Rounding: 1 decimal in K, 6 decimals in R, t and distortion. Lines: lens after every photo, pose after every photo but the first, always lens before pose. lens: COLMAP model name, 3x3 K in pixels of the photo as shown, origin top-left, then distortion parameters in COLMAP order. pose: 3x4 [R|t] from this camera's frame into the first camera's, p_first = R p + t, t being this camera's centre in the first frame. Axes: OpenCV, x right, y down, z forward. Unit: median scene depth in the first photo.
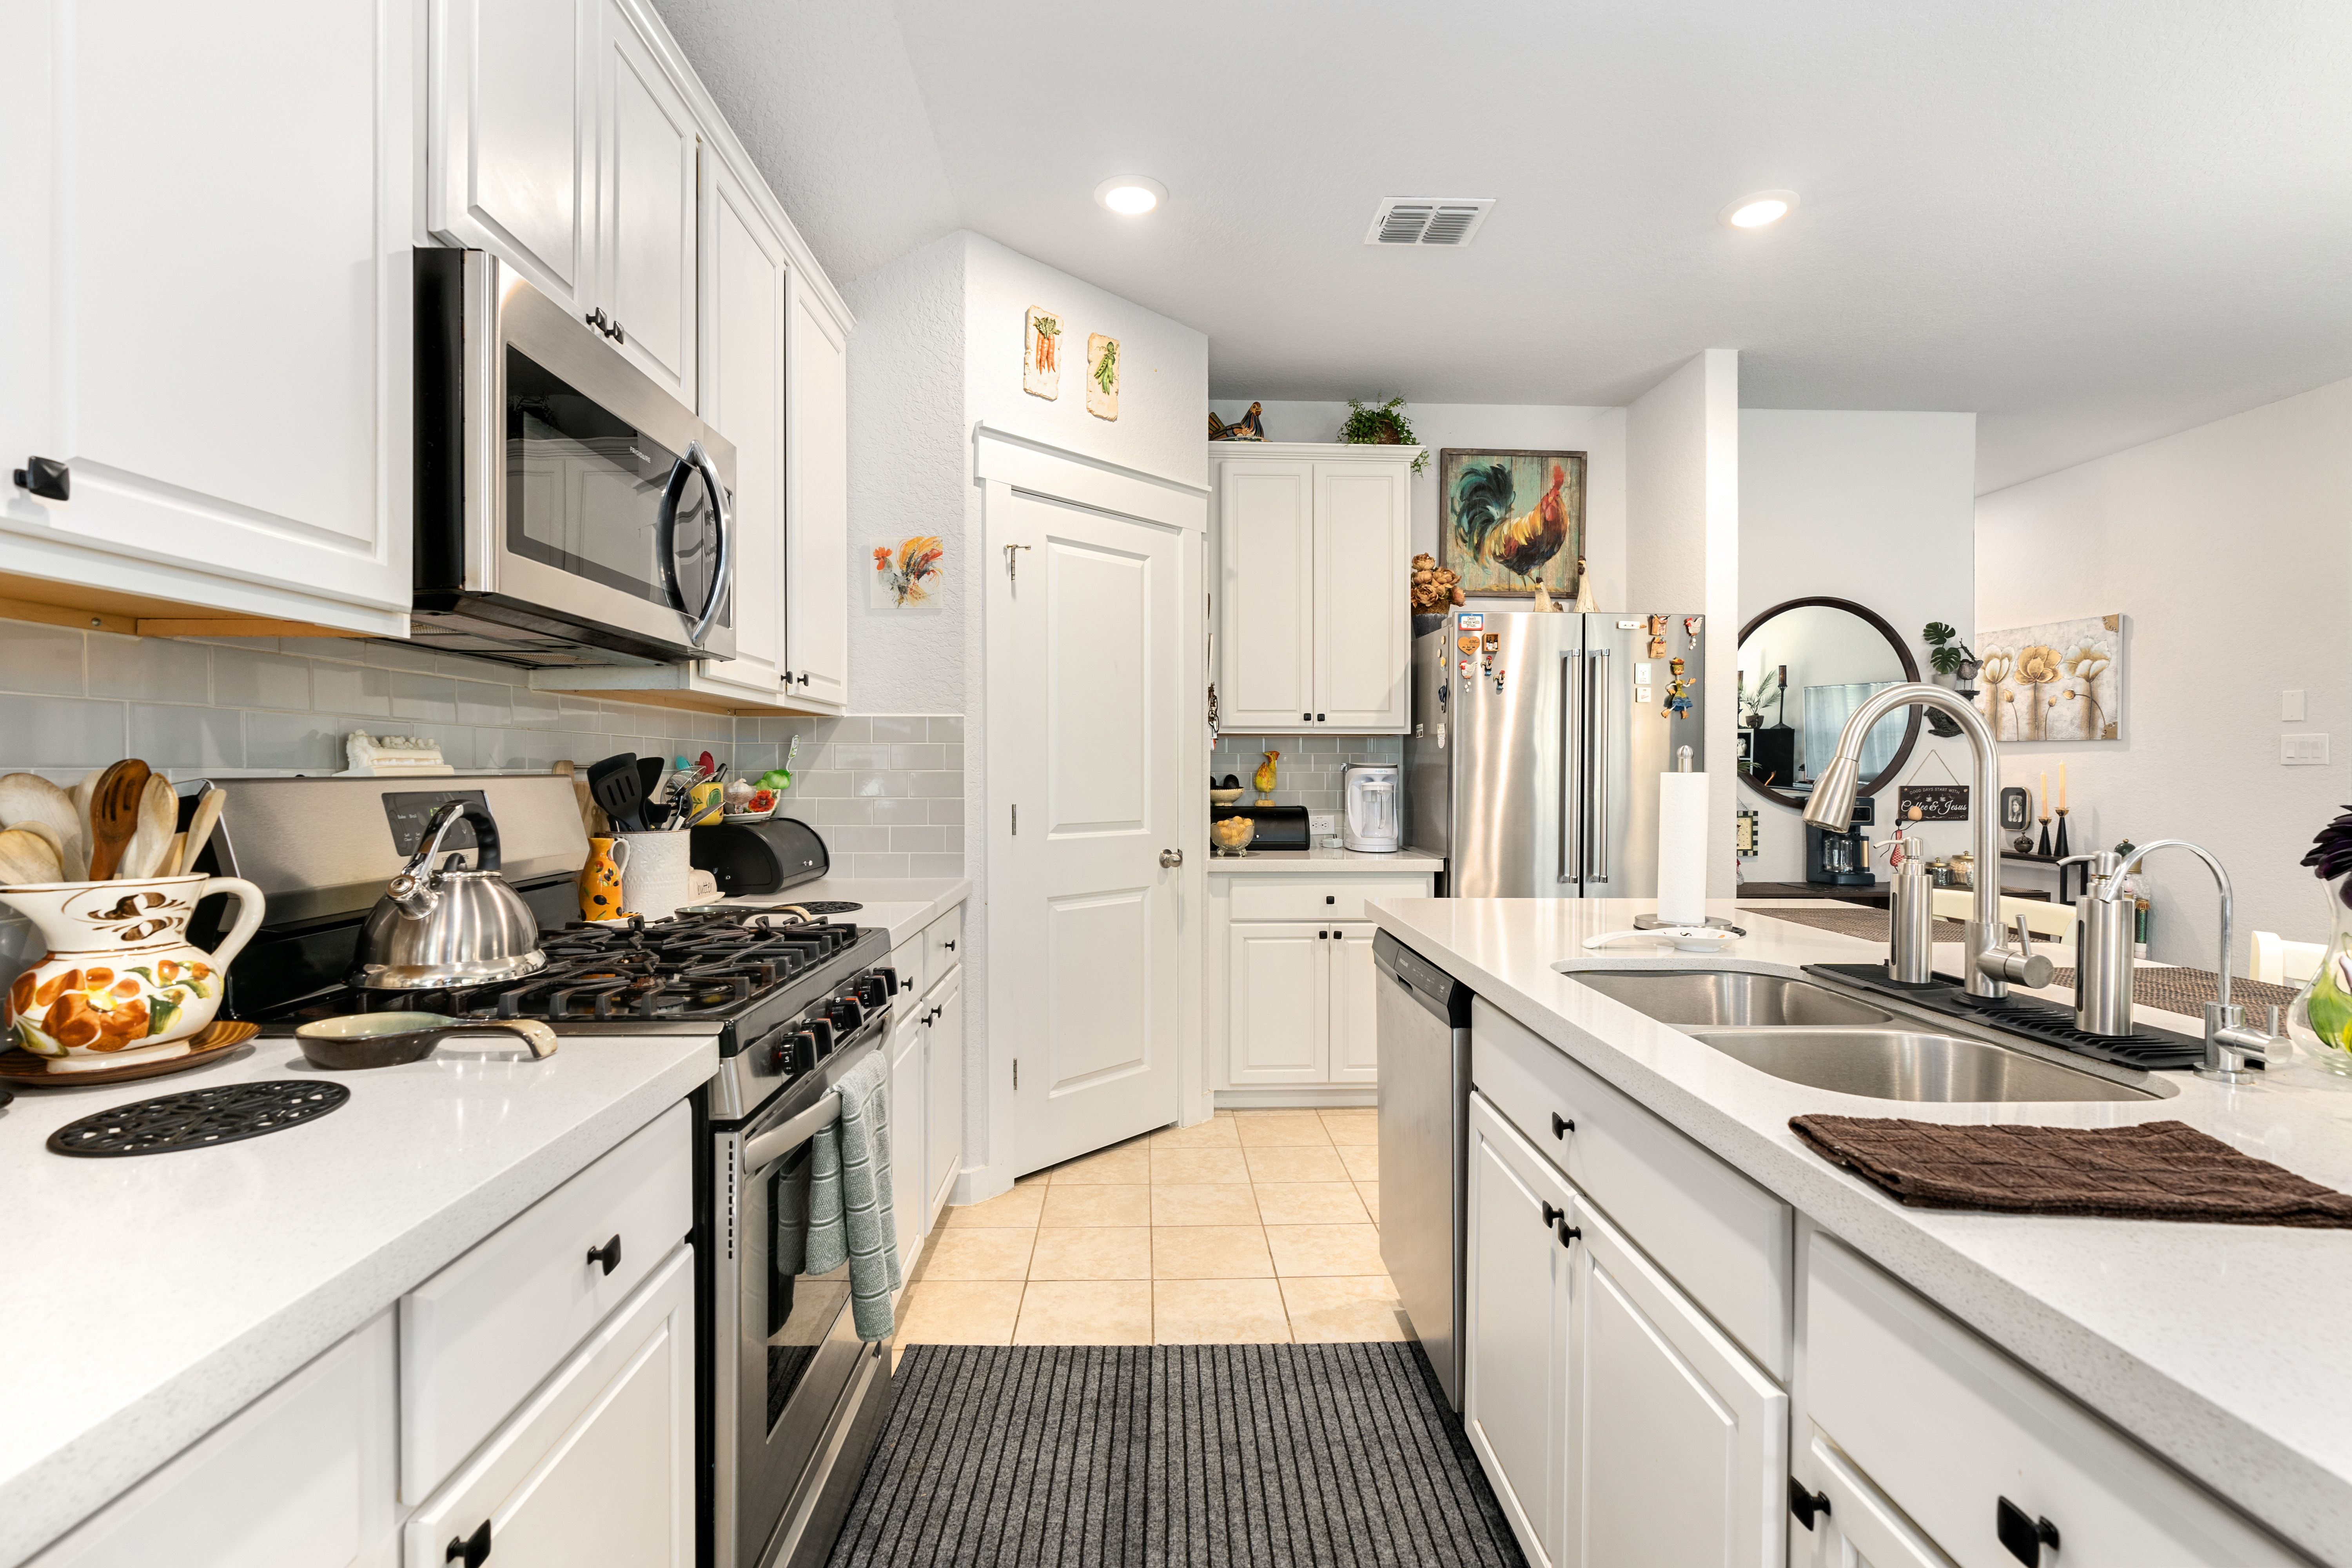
lens RADIAL K [[1071.9, 0, 1185.5], [0, 1071.9, 773.8], [0, 0, 1]] dist [-0.008975, 0.003211]
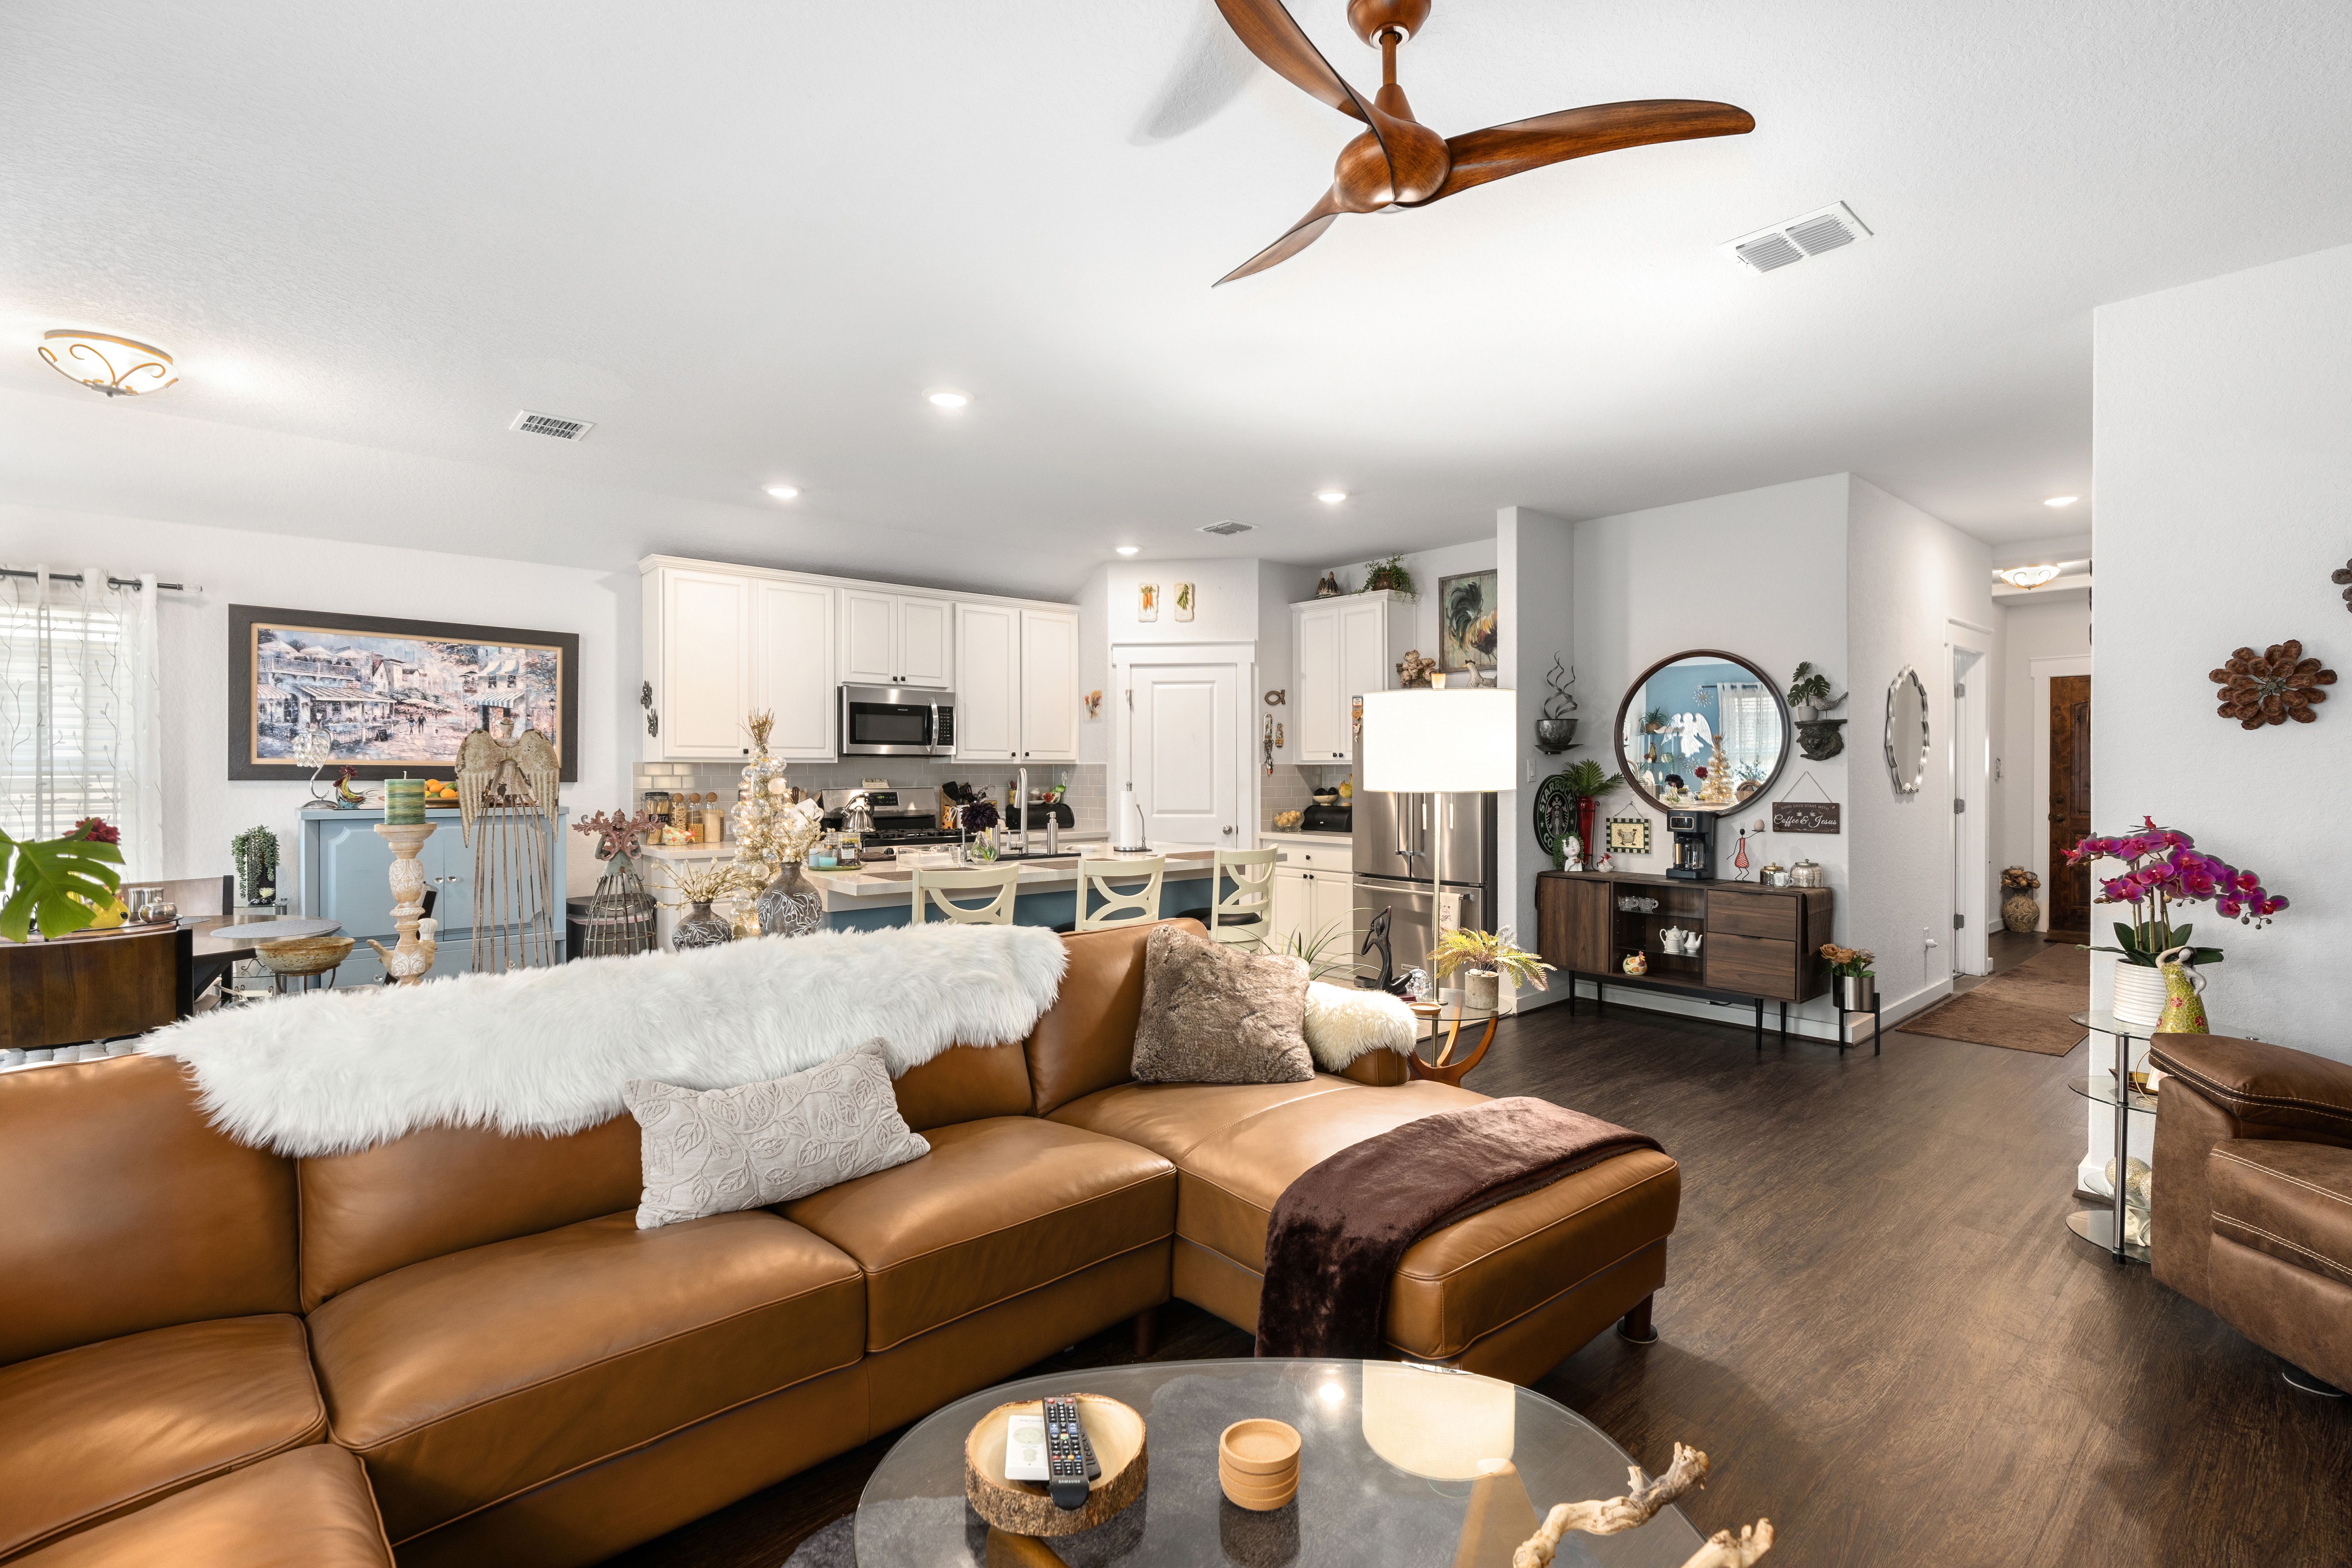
lens RADIAL K [[1071.9, 0, 1184.4], [0, 1071.9, 782.5], [0, 0, 1]] dist [-0.008975, 0.003211]
pose [[0.623559, 0.005852, -0.781754, 1.537618], [0.000383, 0.999970, 0.007791, -0.025587], [0.781776, -0.005157, 0.623538, -0.323931]]
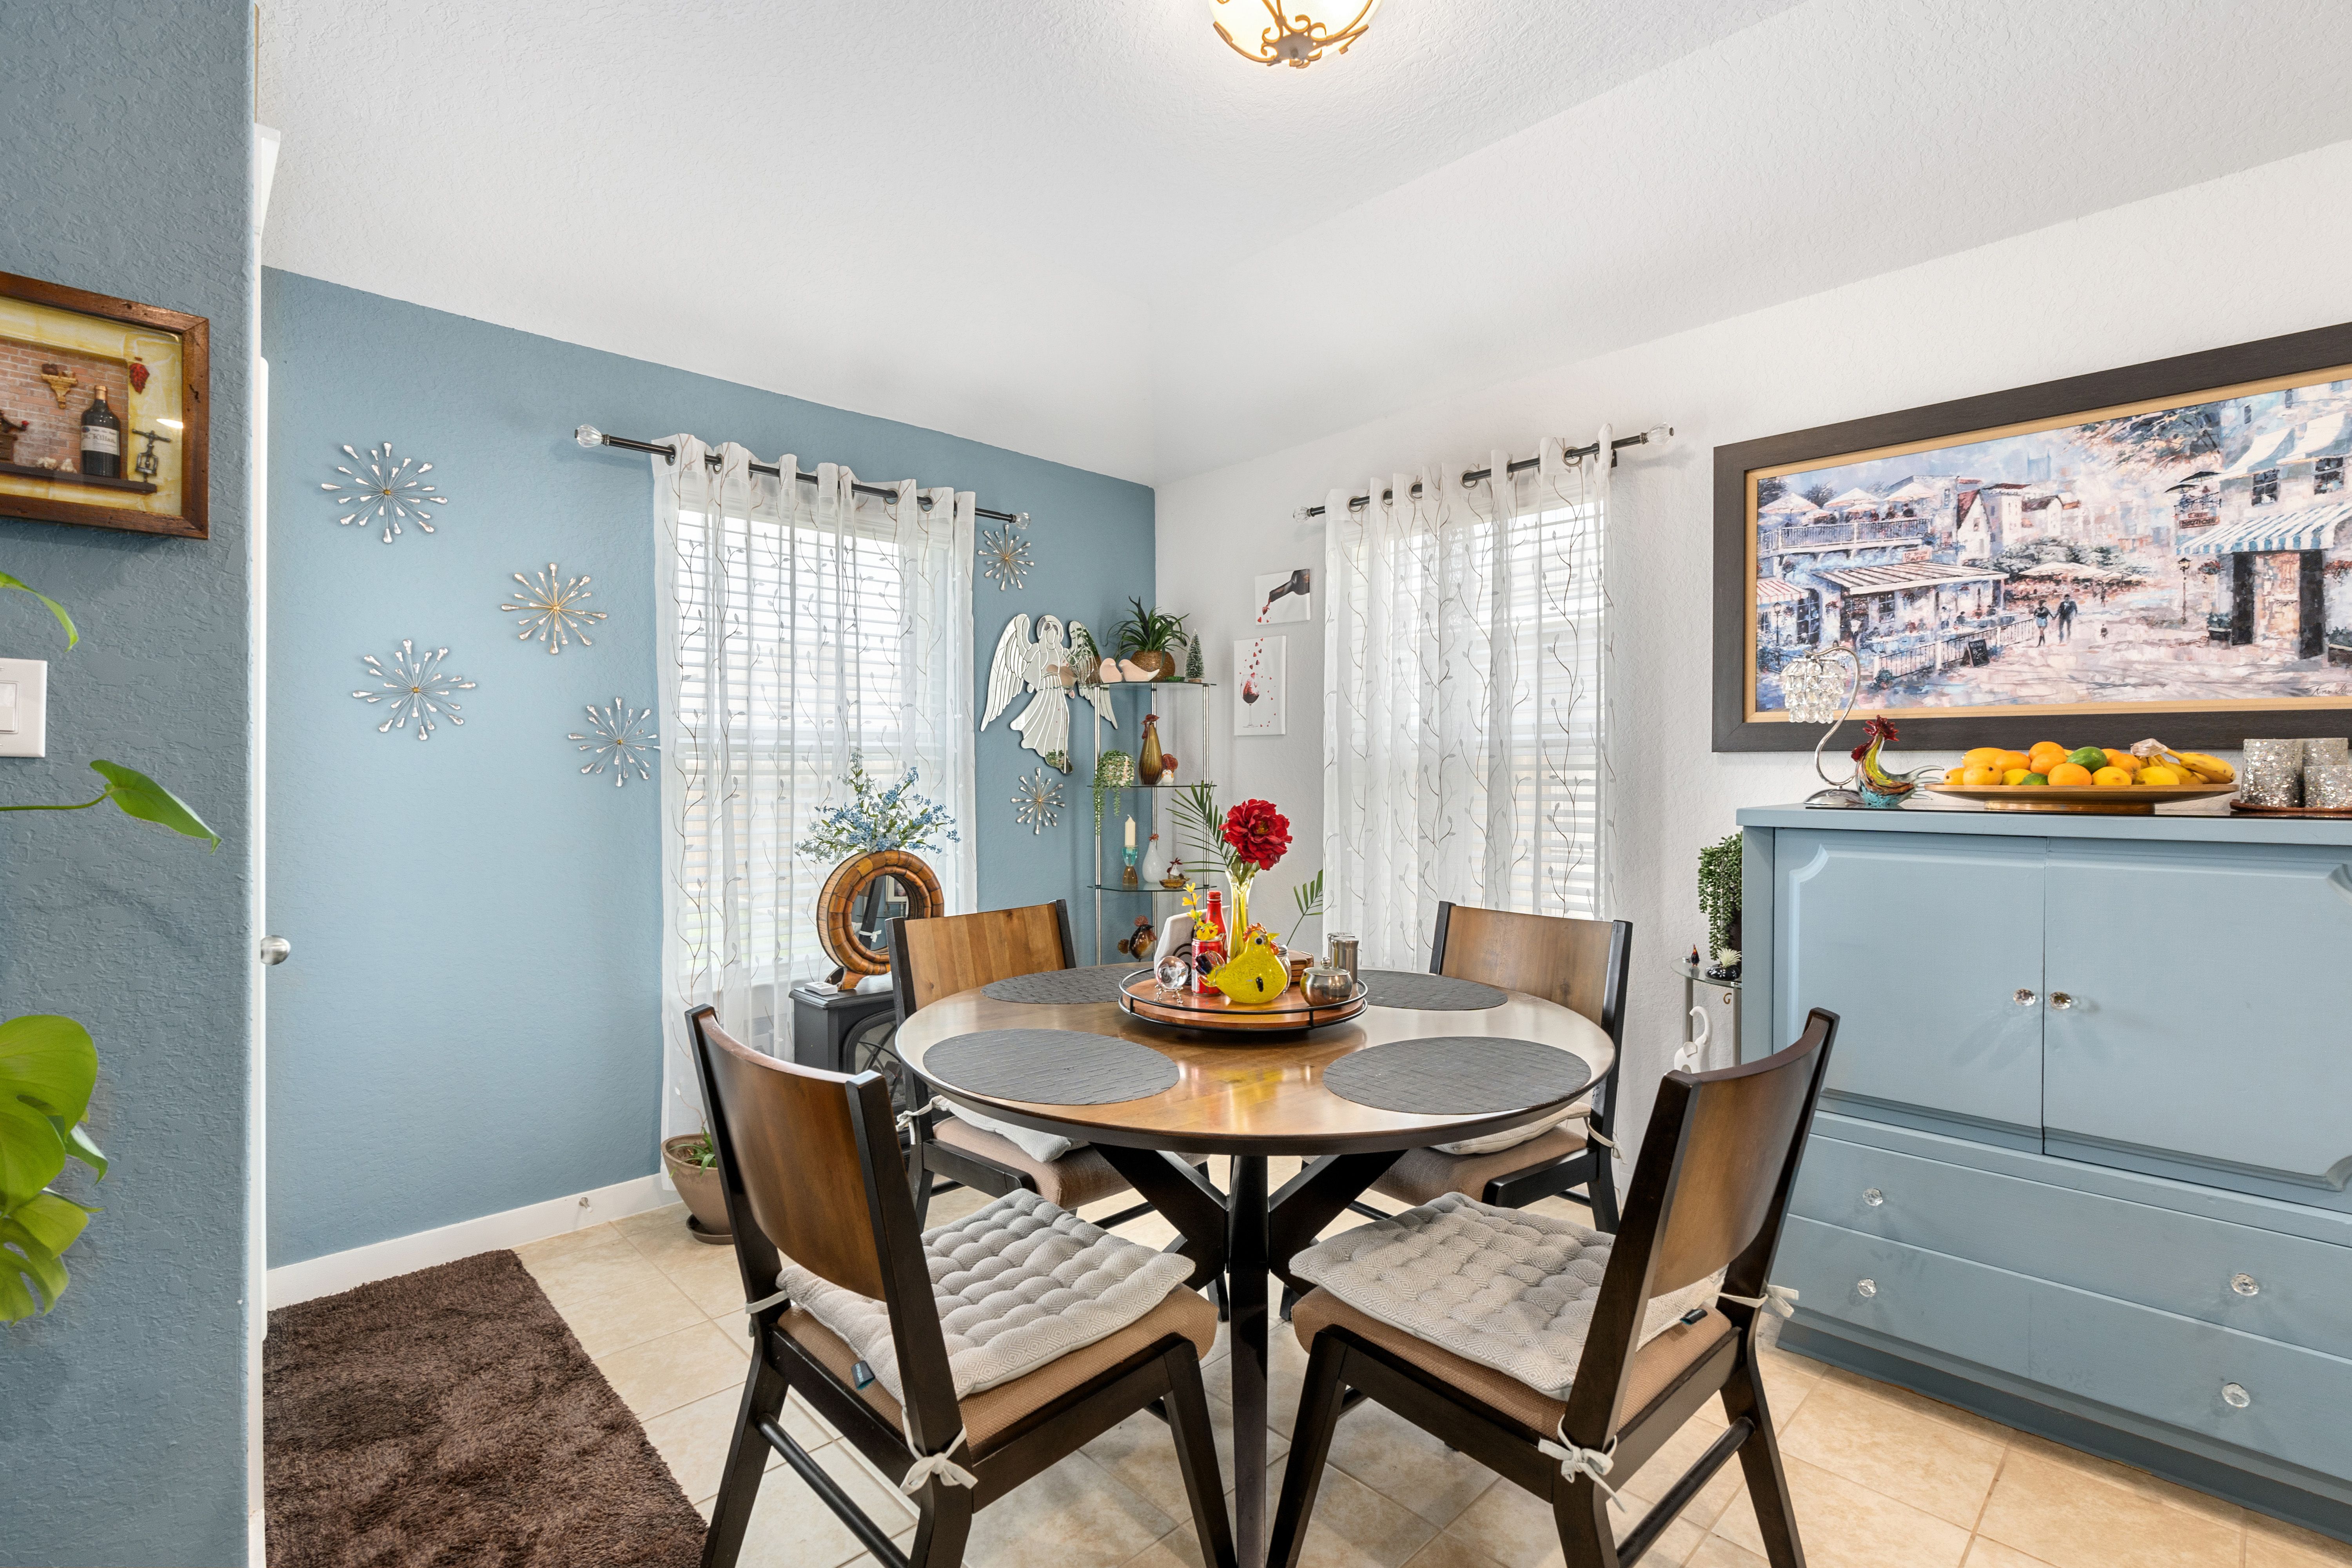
lens RADIAL K [[1071.9, 0, 1175.2], [0, 1071.9, 779.9], [0, 0, 1]] dist [-0.008975, 0.003211]
pose [[-0.754892, 0.001603, -0.655847, 0.526021], [-0.001699, 0.999989, 0.004400, 0.000012], [0.655847, 0.004436, -0.754881, -0.088954]]
